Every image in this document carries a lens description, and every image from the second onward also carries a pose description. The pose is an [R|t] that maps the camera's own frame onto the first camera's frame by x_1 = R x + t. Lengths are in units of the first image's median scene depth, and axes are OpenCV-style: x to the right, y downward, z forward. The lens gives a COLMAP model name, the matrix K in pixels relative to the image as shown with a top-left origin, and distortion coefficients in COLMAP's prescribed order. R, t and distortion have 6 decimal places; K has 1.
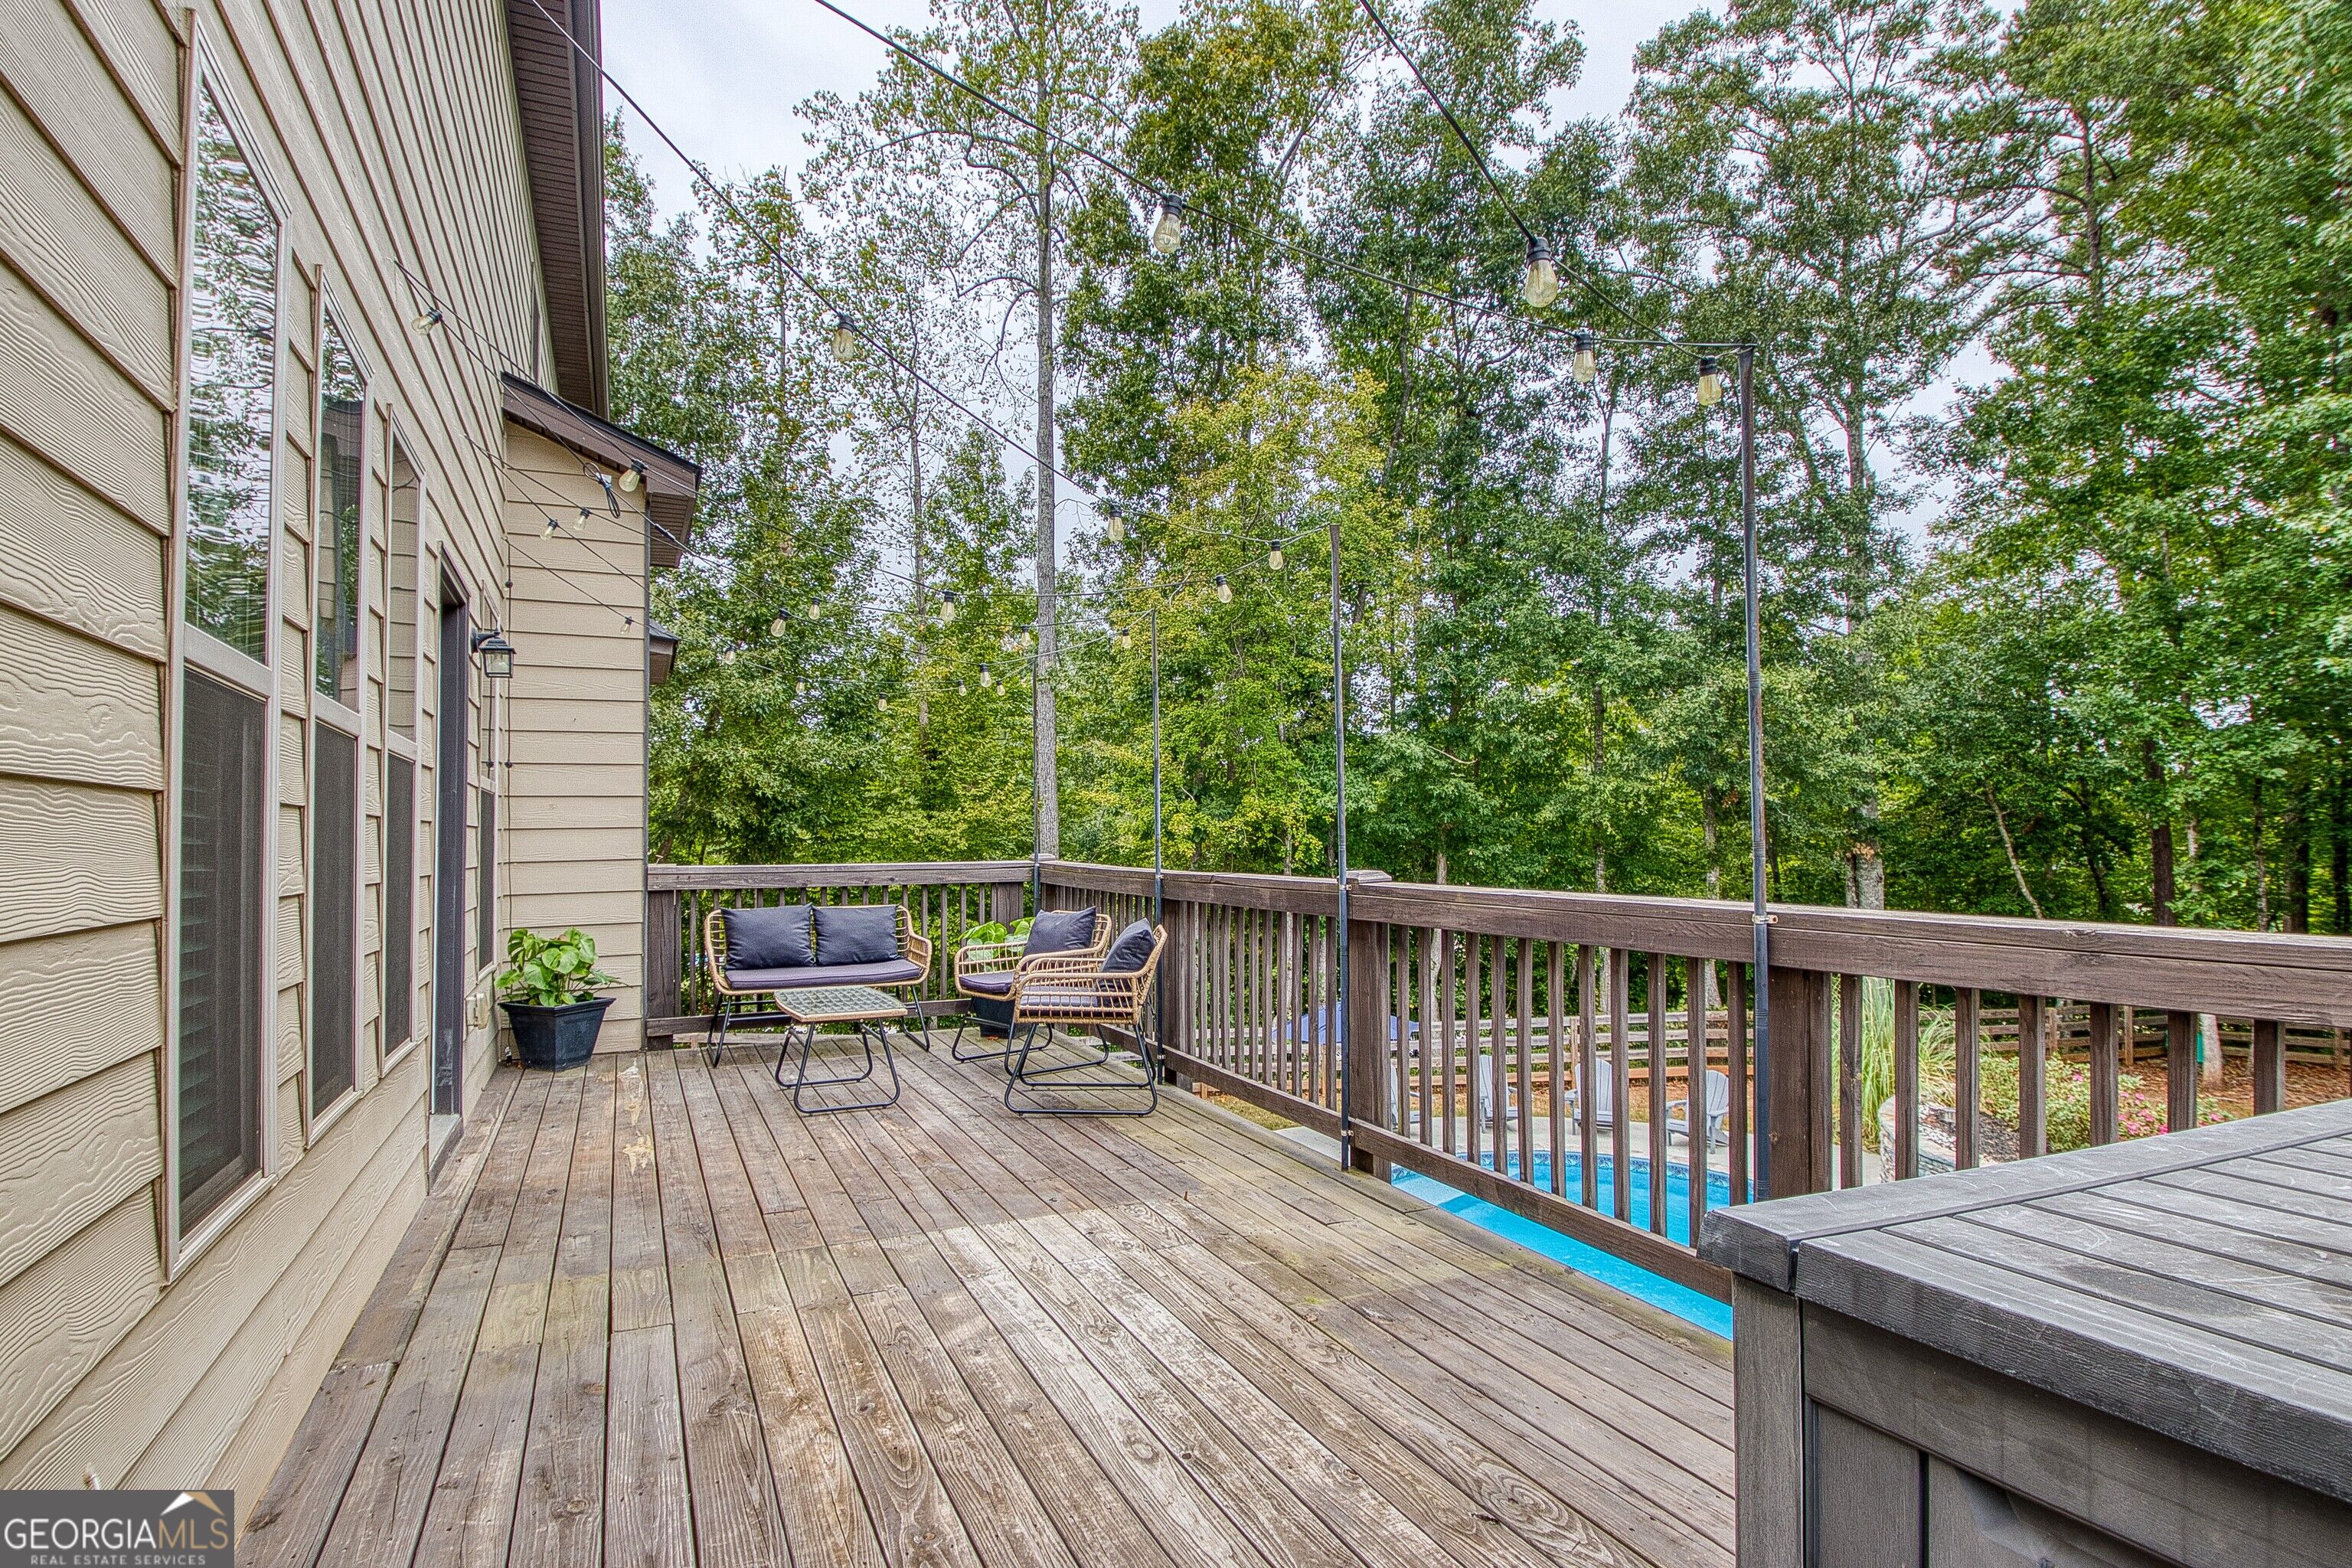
lens RADIAL K [[1211.2, 0, 1141.4], [0, 1211.2, 818.9], [0, 0, 1]] dist [-0.005926, -0.002838]
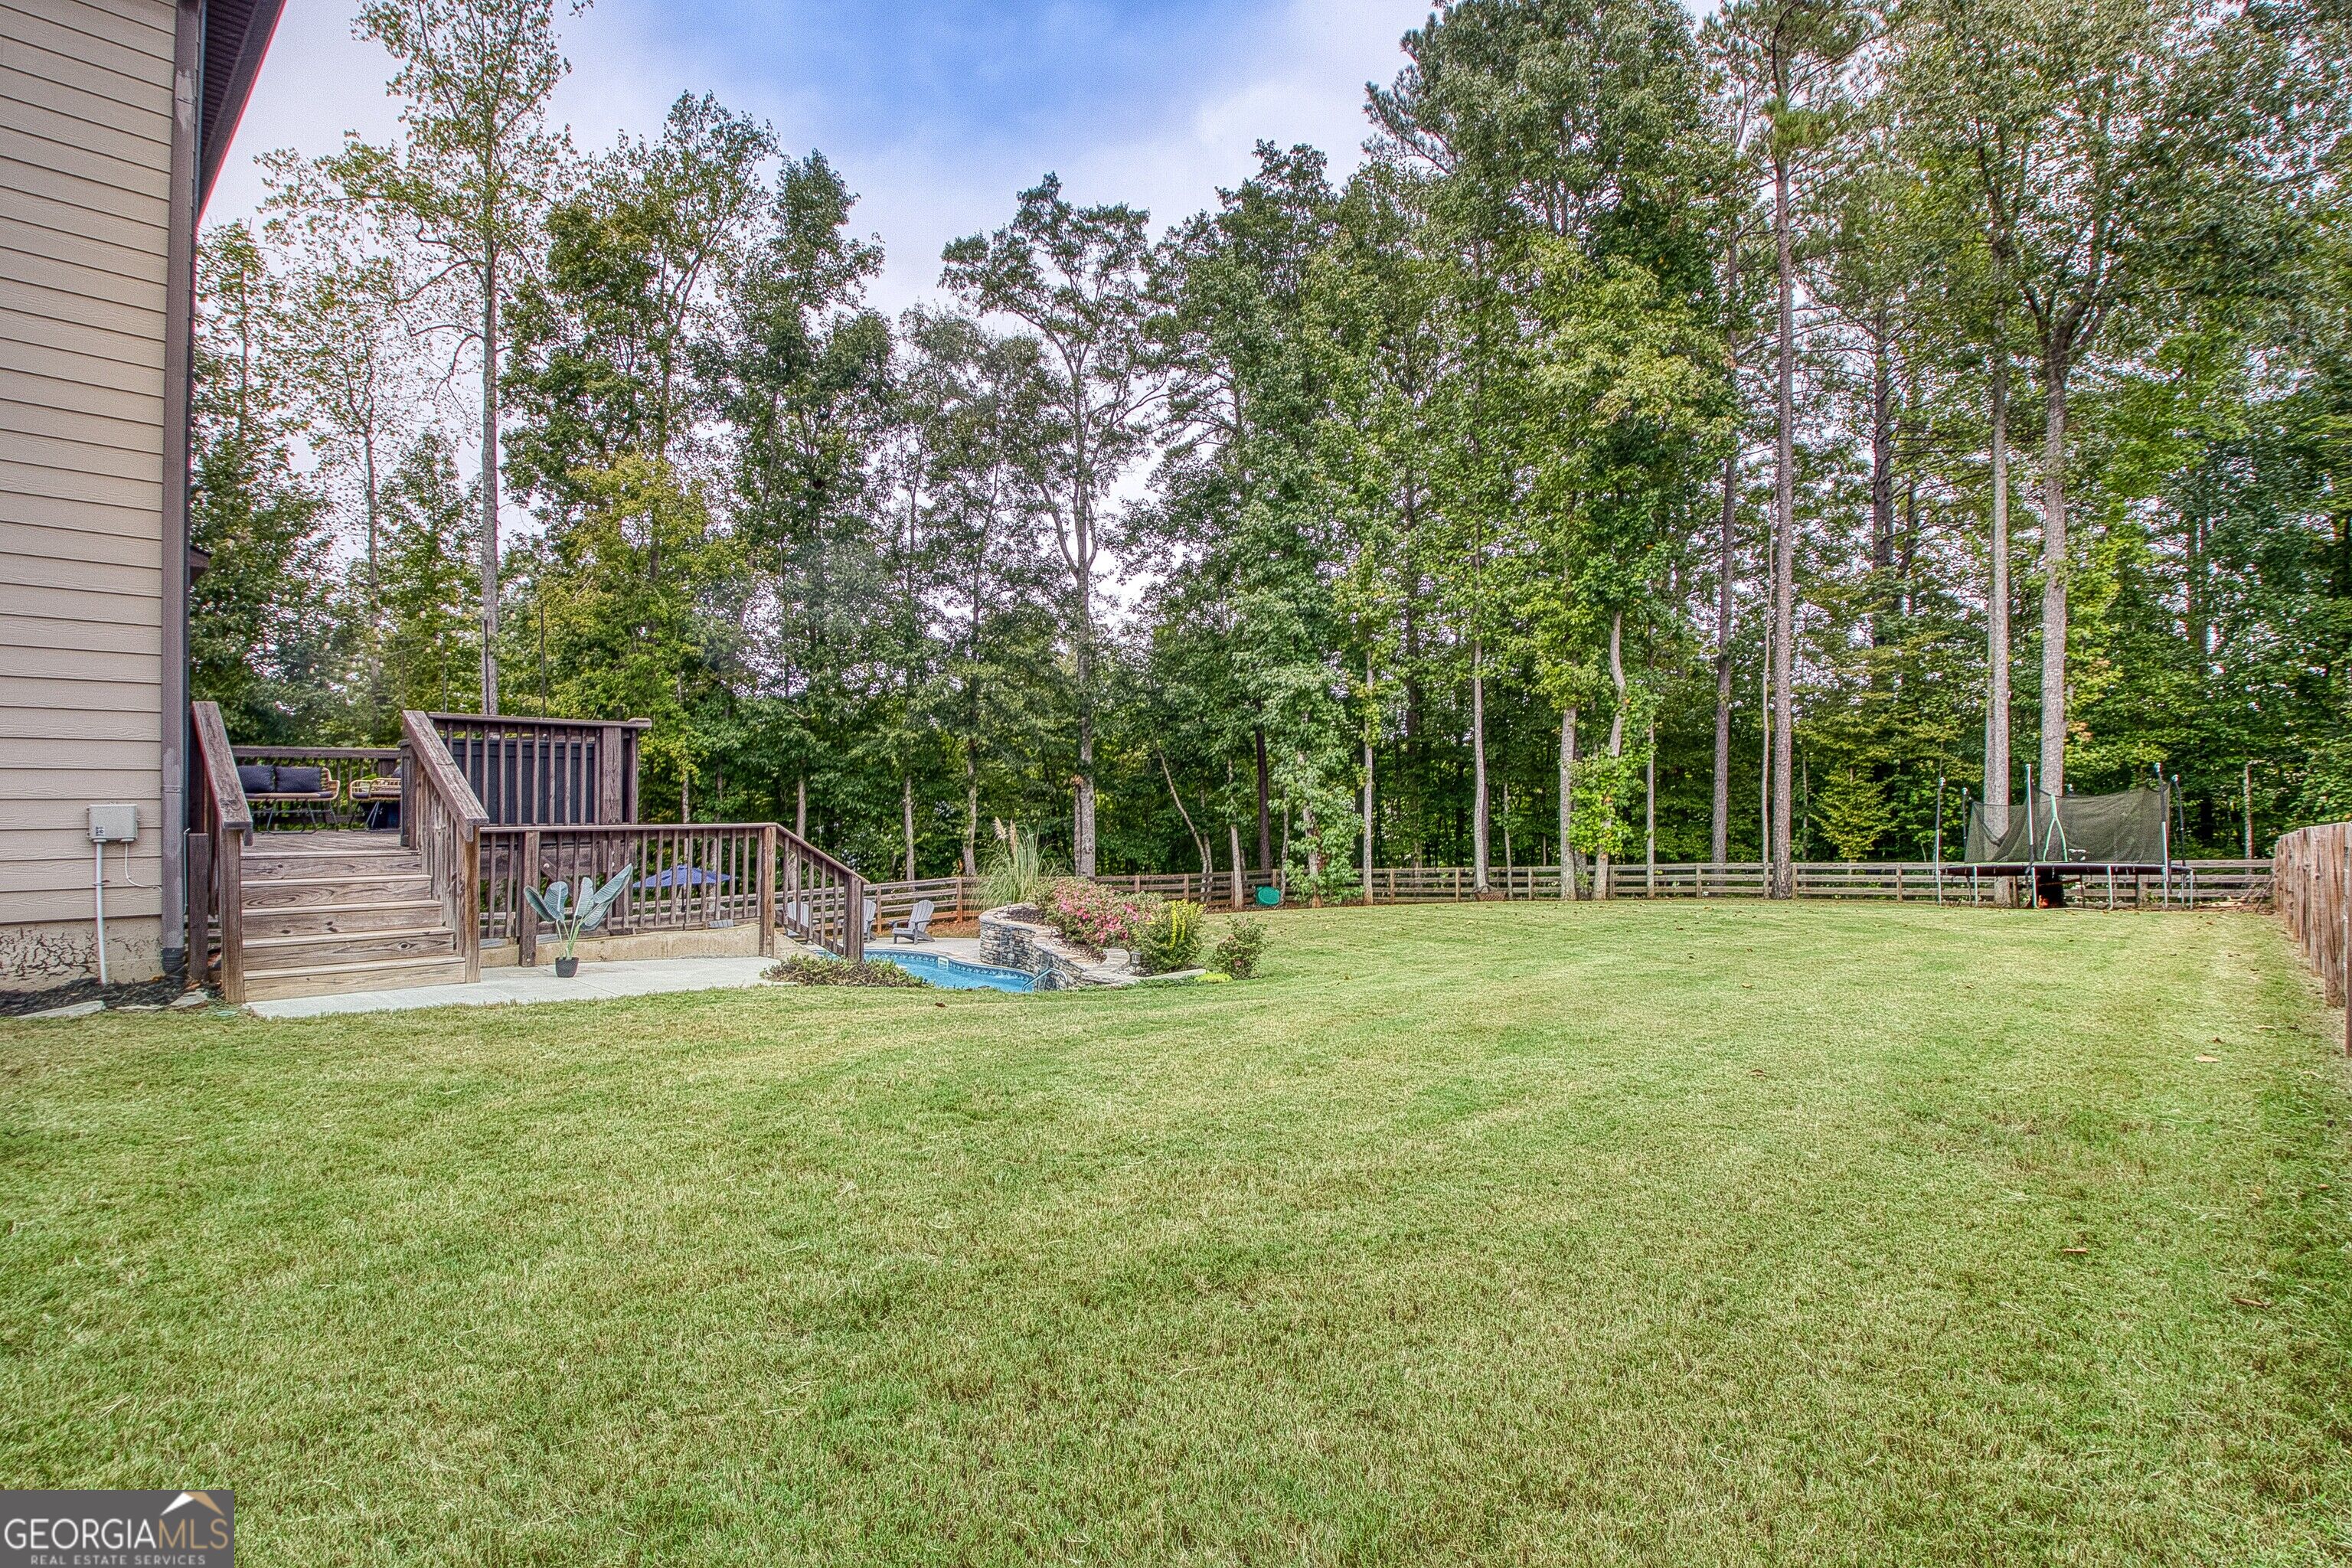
lens RADIAL K [[1106.2, 0, 1144.9], [0, 1106.2, 792.7], [0, 0, 1]] dist [-0.015100, -0.010899]
pose [[0.911467, -0.000798, 0.411373, 0.086648], [-0.004308, 0.999925, 0.011486, 0.028445], [-0.411351, -0.012241, 0.911395, -0.395414]]
